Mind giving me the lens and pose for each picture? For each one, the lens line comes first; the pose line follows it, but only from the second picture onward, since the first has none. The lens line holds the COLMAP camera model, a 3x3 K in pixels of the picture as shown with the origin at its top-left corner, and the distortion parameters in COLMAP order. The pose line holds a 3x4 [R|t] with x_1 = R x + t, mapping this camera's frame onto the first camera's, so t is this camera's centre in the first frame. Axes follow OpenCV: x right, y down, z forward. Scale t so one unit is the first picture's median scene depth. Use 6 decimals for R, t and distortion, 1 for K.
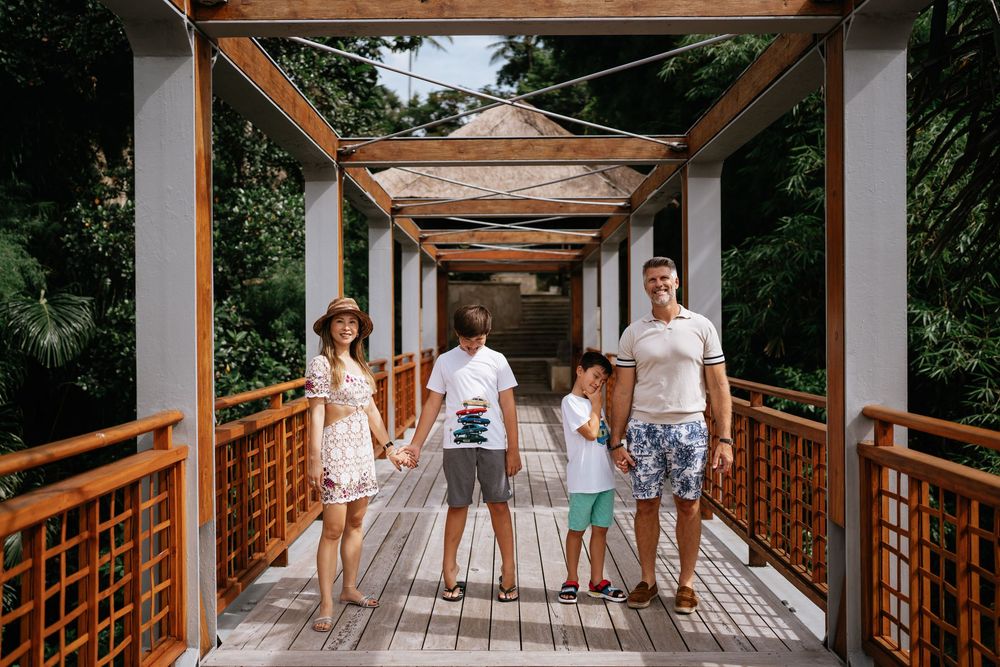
lens RADIAL K [[993.5, 0, 496.8], [0, 993.5, 333.1], [0, 0, 1]] dist [-0.024549, 0.000000]
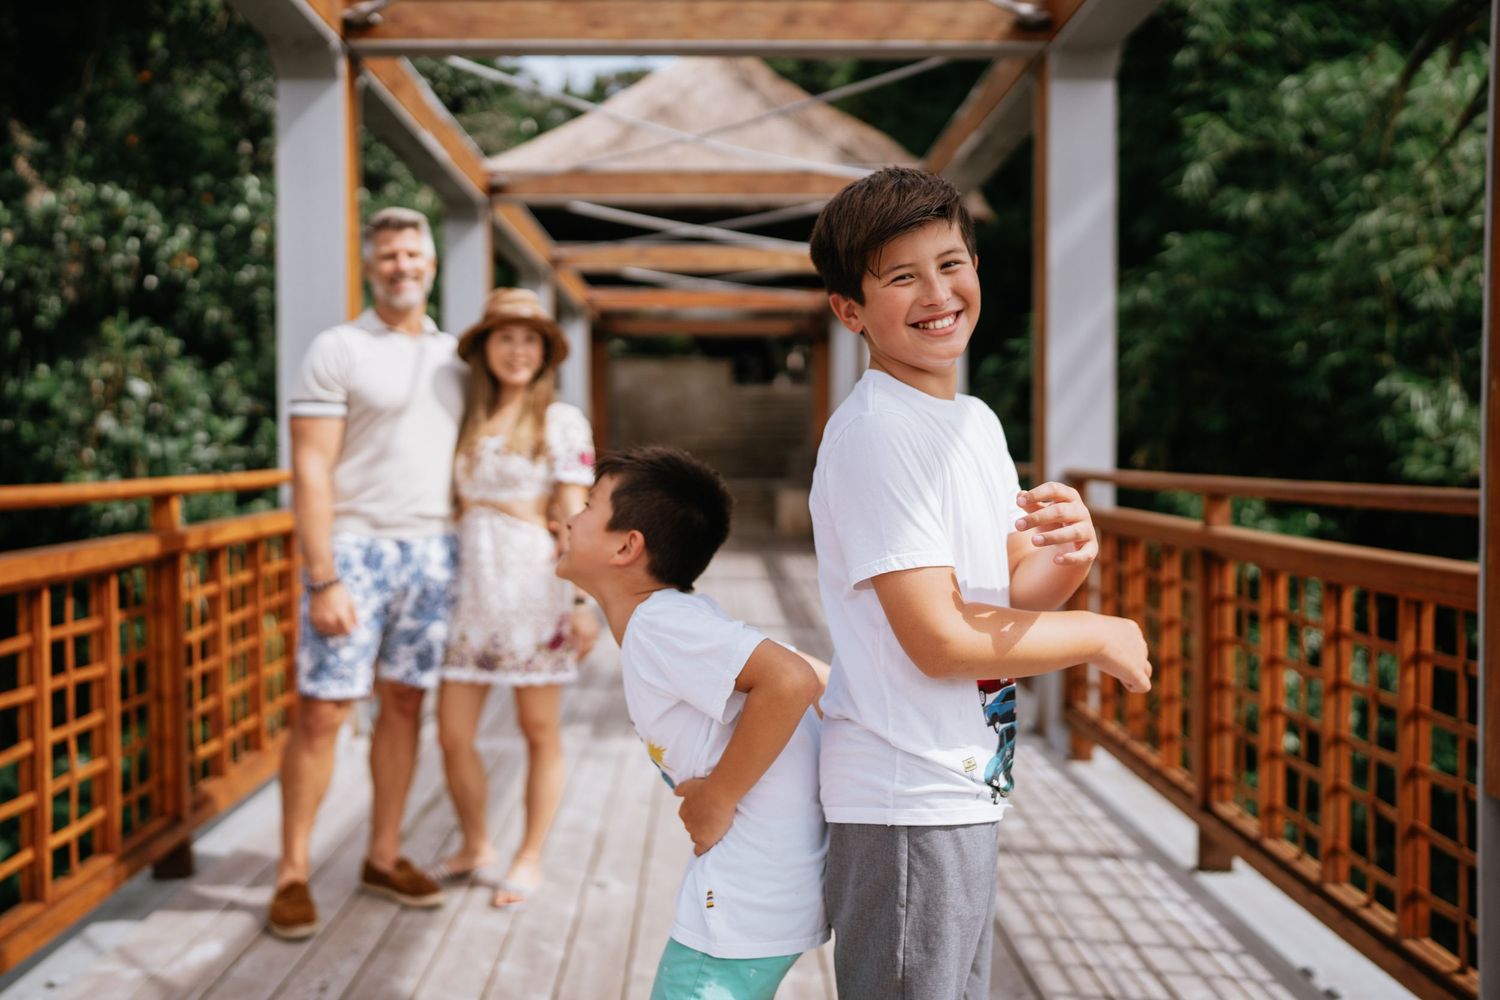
lens RADIAL K [[1490.3, 0, 753.0], [0, 1490.3, 496.3], [0, 0, 1]] dist [-0.024549, 0.000000]
pose [[0.999391, 0.002450, 0.034821, 0.021189], [-0.003424, 0.999604, 0.027926, 0.038757], [-0.034739, -0.028028, 0.999003, 0.302273]]
